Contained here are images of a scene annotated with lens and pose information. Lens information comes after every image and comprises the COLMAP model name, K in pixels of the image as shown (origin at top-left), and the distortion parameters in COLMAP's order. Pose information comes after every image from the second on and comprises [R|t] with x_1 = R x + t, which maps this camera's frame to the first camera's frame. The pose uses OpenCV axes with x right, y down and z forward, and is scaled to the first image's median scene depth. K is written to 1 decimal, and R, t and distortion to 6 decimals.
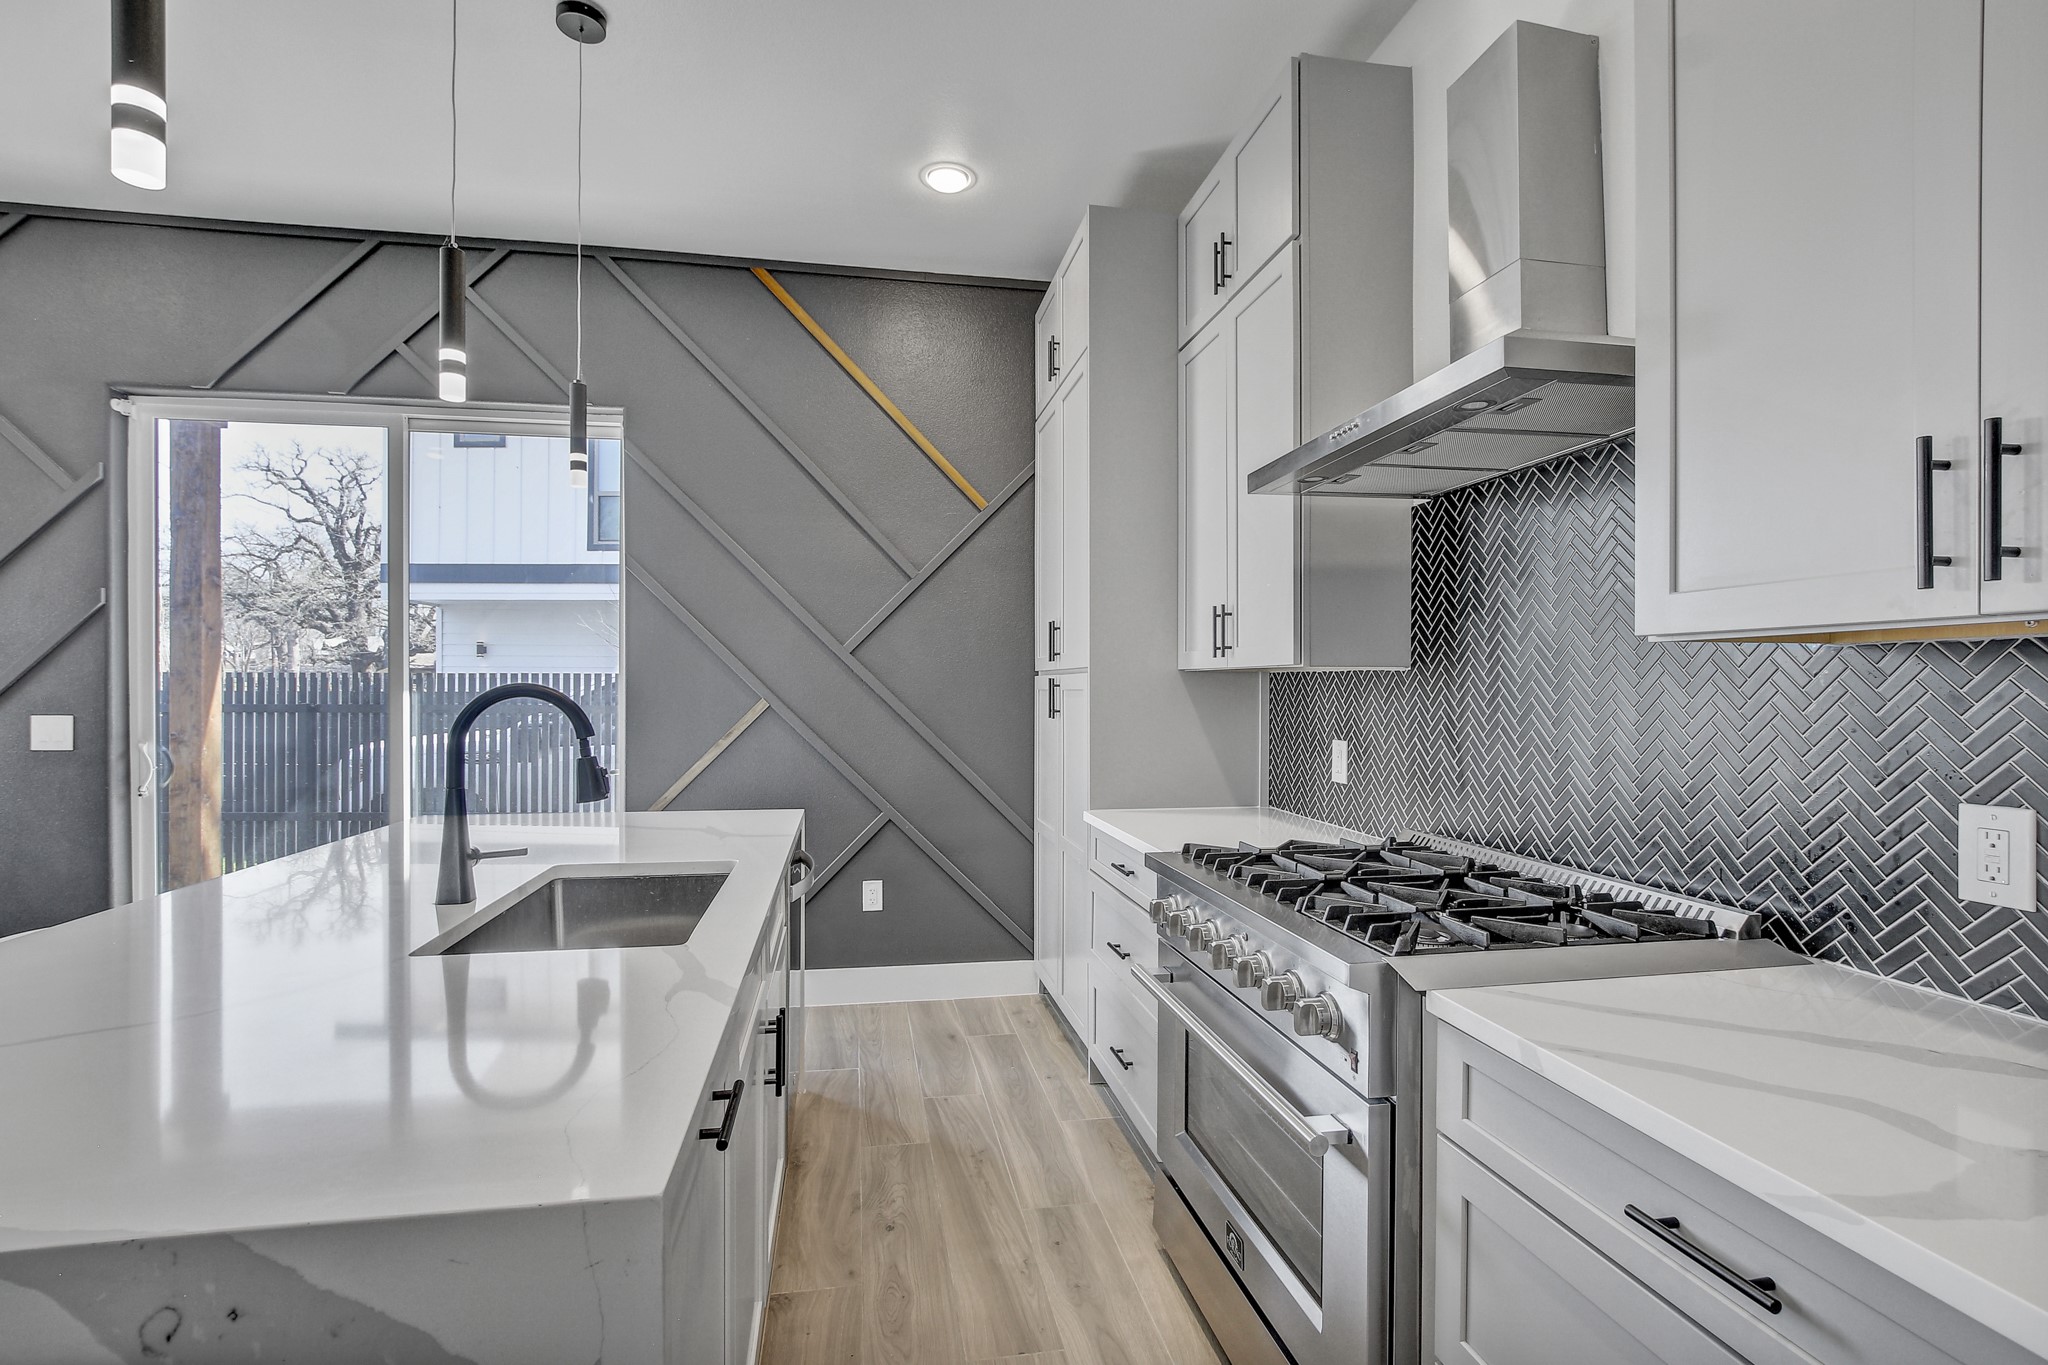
lens RADIAL K [[951.9, 0, 1015.2], [0, 951.9, 689.3], [0, 0, 1]] dist [-0.013216, -0.000537]
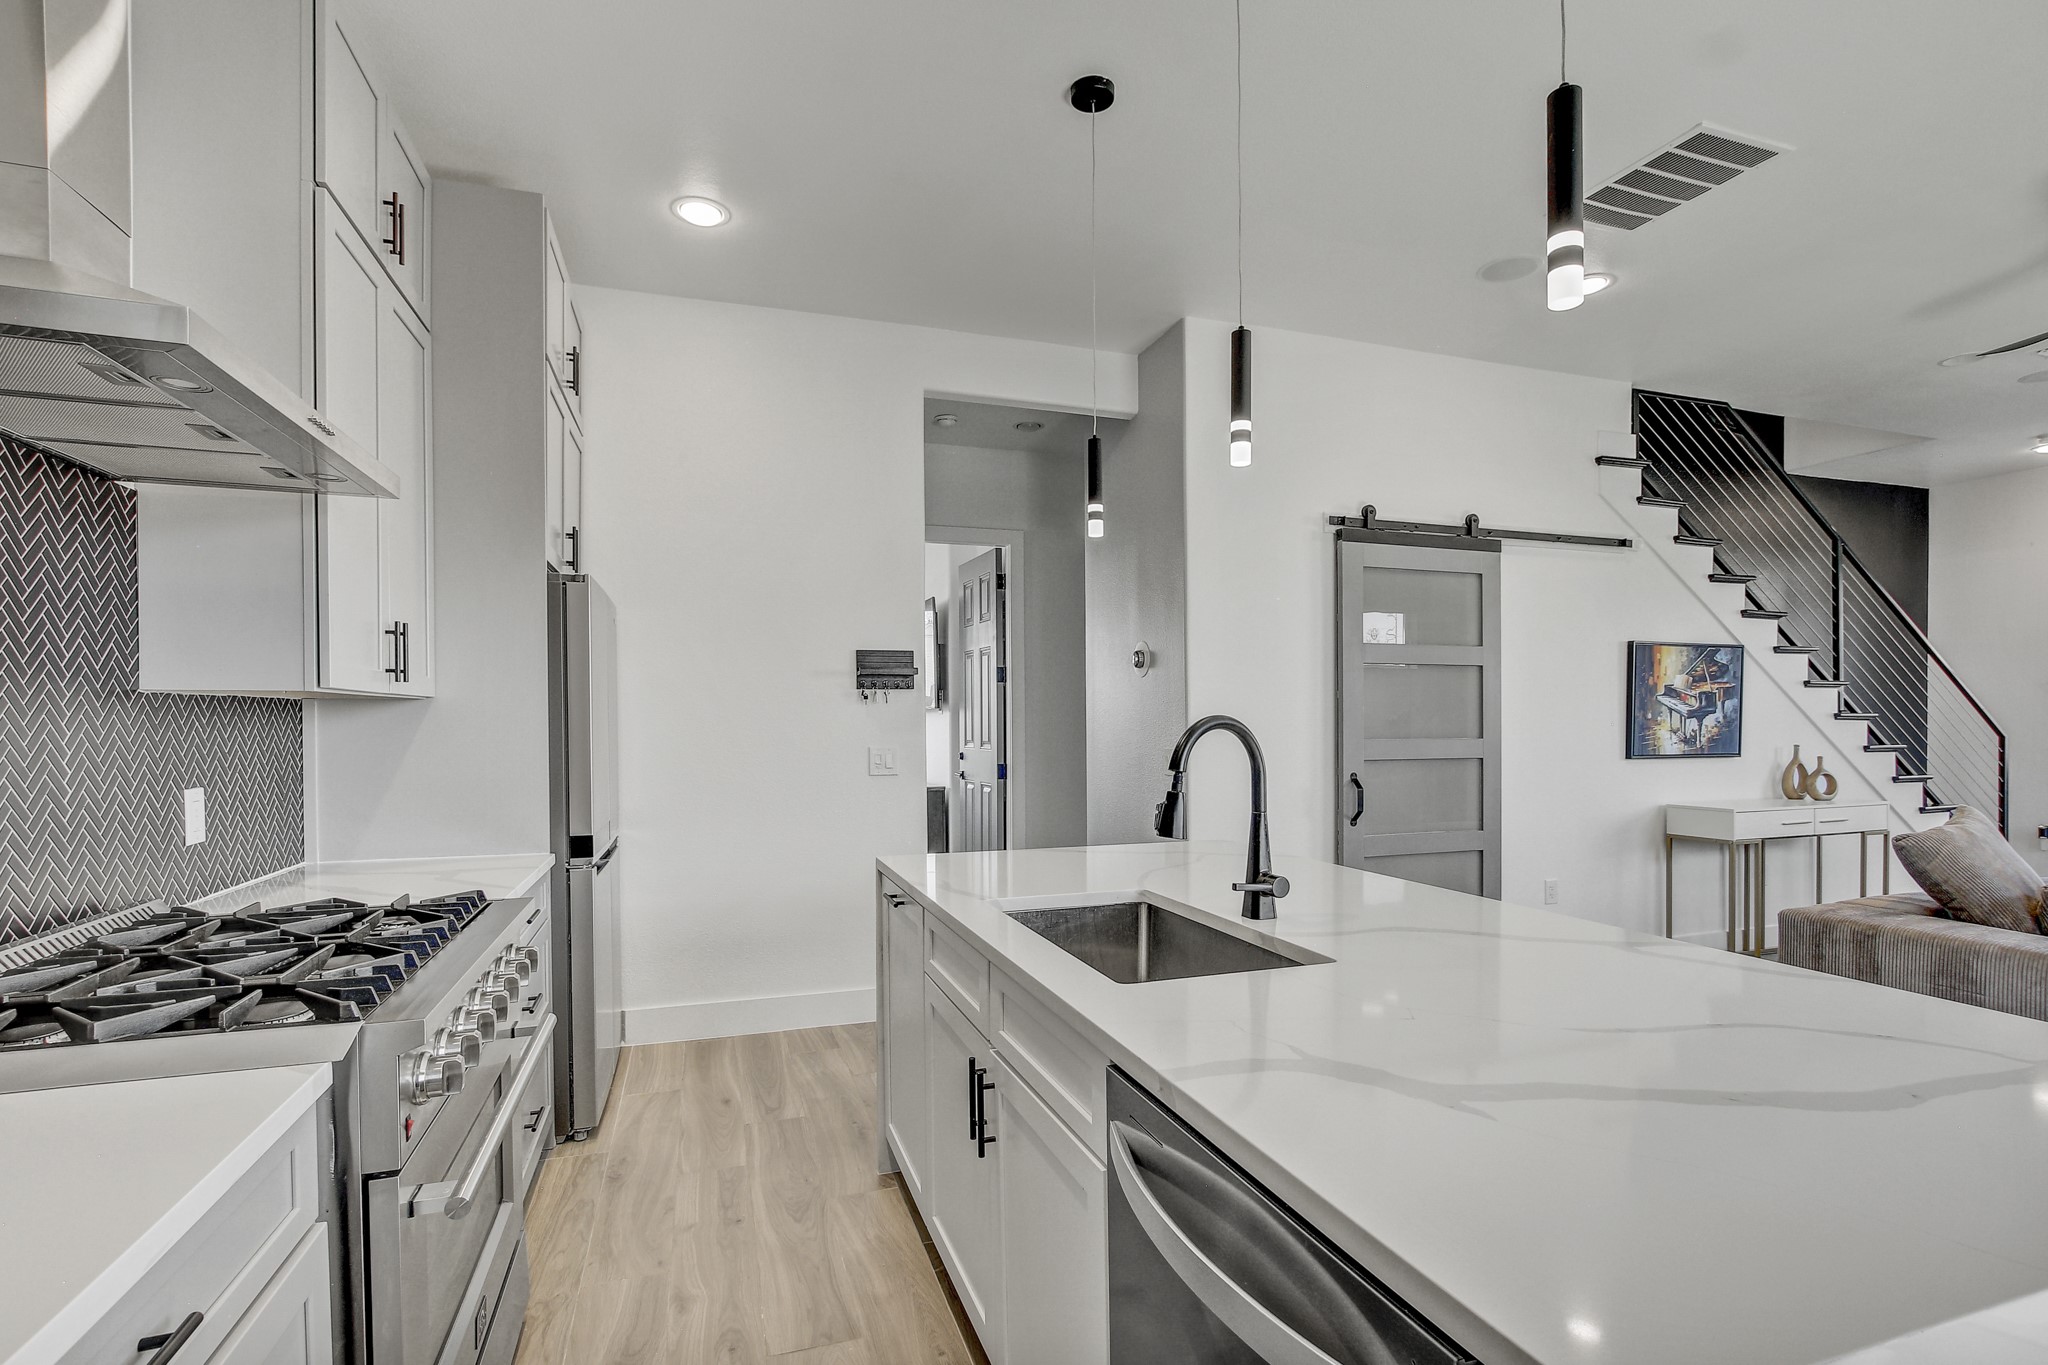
lens RADIAL K [[951.9, 0, 1030.1], [0, 951.9, 736.6], [0, 0, 1]] dist [-0.013216, -0.000537]
pose [[-0.988026, 0.005804, -0.154180, -0.124298], [0.002991, 0.999825, 0.018470, -0.001329], [0.154260, 0.017788, -0.987870, 1.566953]]
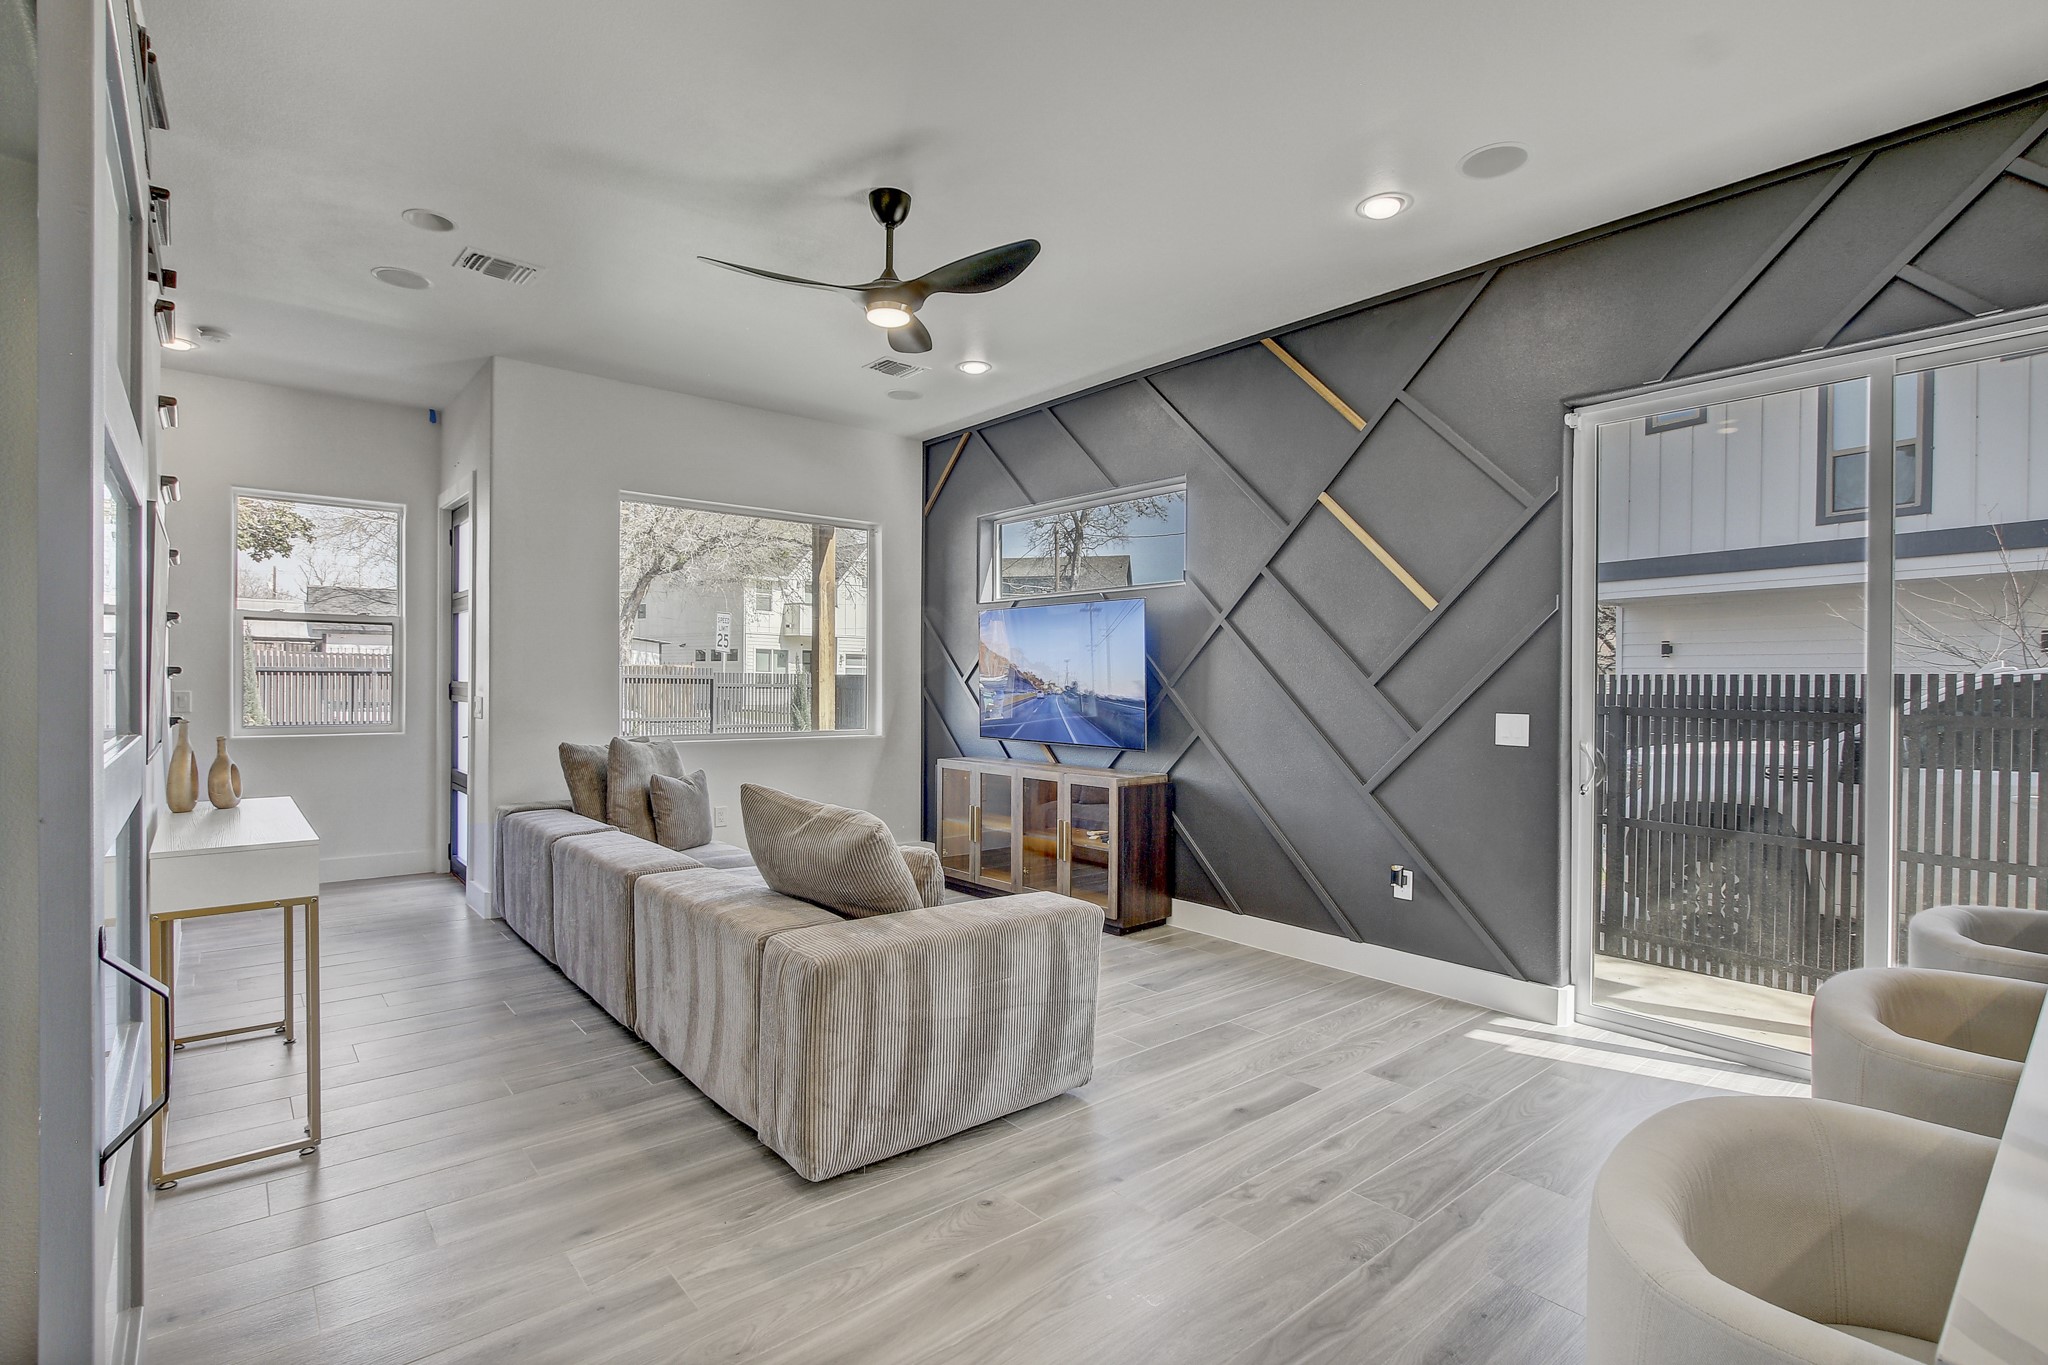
lens RADIAL K [[951.9, 0, 1010.2], [0, 951.9, 692.0], [0, 0, 1]] dist [-0.013216, -0.000537]
pose [[0.502001, 0.012126, -0.864782, -0.540433], [-0.011270, 0.999909, 0.007478, 0.000165], [0.864794, 0.005992, 0.502091, -0.098931]]
